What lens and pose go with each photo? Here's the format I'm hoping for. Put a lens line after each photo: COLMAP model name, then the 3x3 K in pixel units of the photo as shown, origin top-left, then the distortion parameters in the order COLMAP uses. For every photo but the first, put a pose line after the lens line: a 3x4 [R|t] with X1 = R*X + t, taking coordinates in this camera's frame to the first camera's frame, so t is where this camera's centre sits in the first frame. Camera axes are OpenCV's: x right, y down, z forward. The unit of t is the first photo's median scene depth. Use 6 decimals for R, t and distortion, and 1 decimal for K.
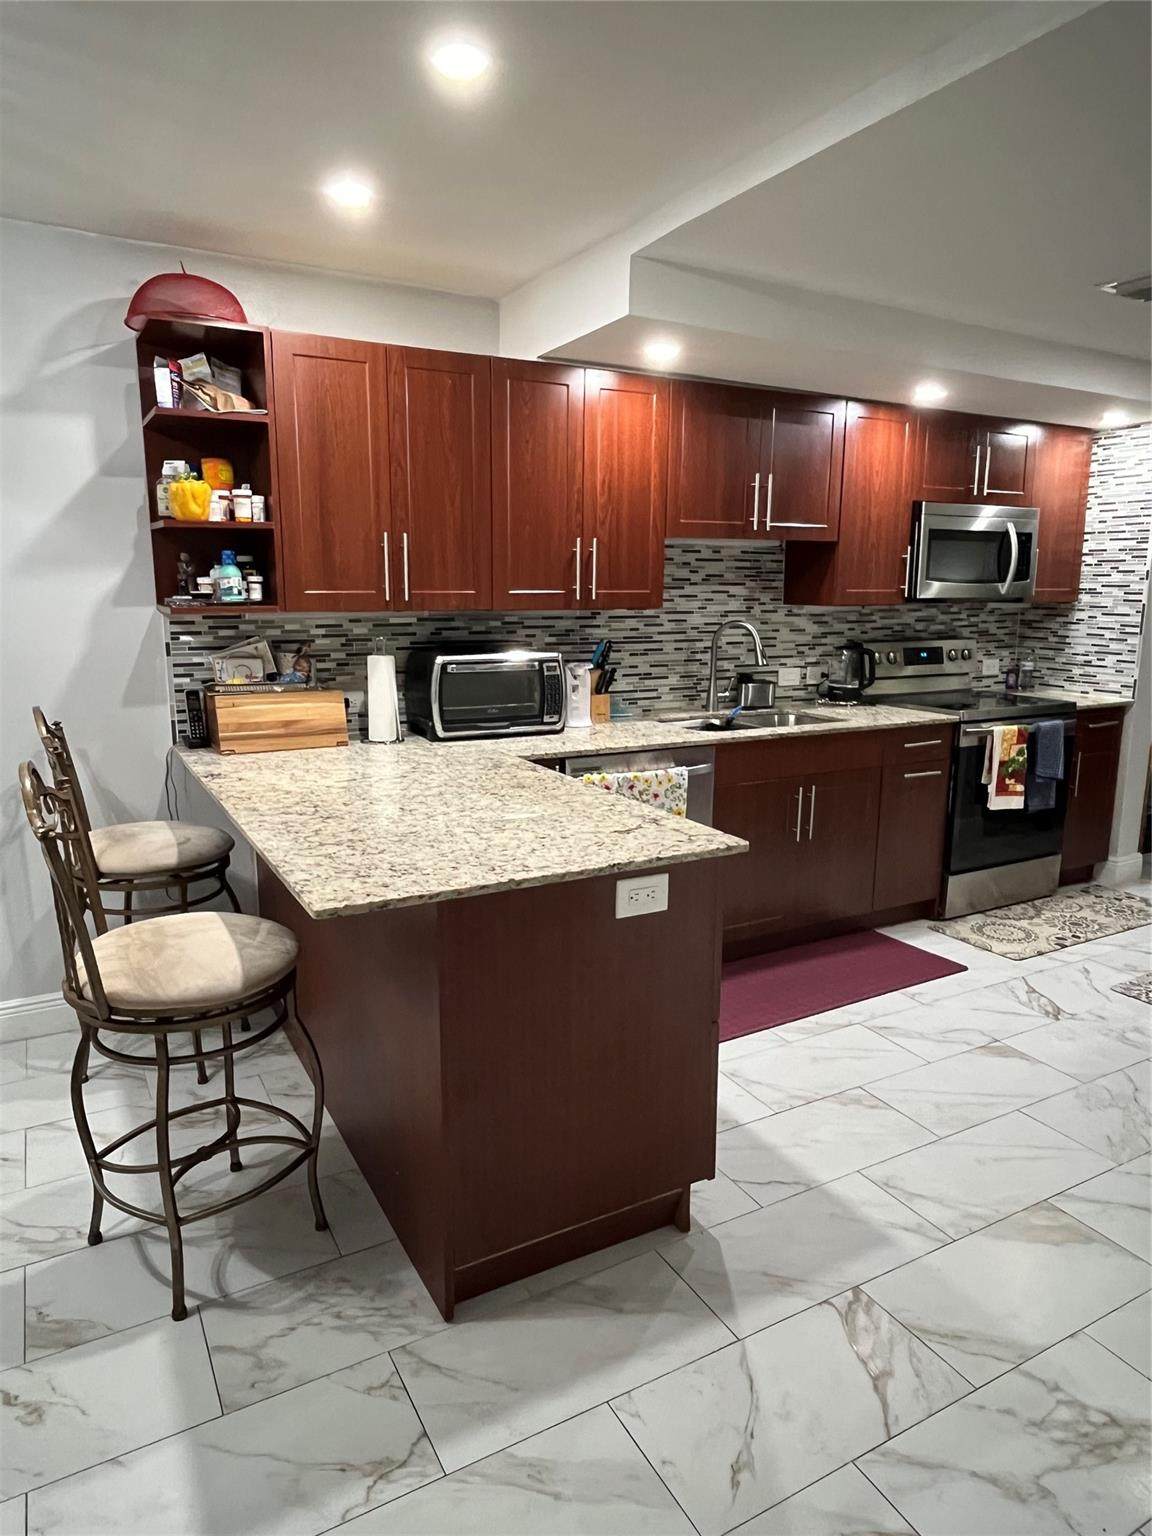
lens RADIAL K [[967.7, 0, 576.1], [0, 967.7, 780.3], [0, 0, 1]] dist [-0.005167, -0.006455]
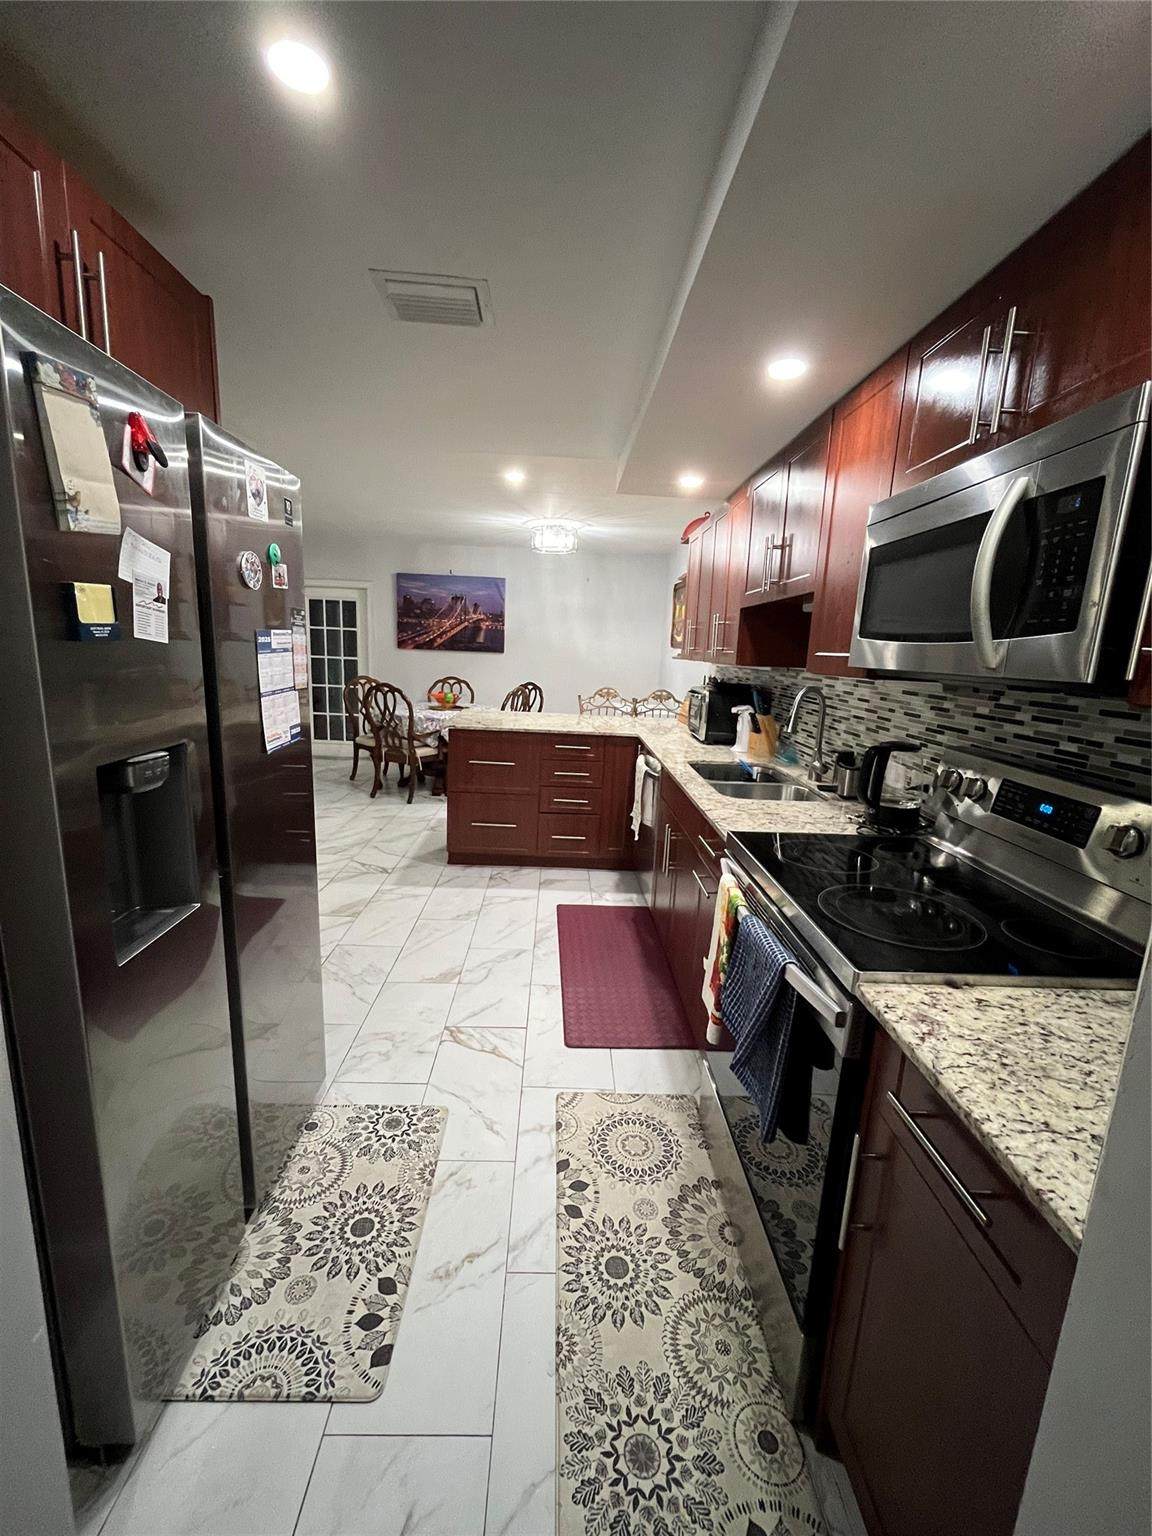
lens RADIAL K [[623.5, 0, 580.5], [0, 623.5, 769.7], [0, 0, 1]] dist [-0.003618, 0.000157]
pose [[-0.454037, 0.146597, -0.878840, 1.106713], [-0.226681, 0.934908, 0.273060, -0.276026], [0.861665, 0.323196, -0.391252, 1.444748]]
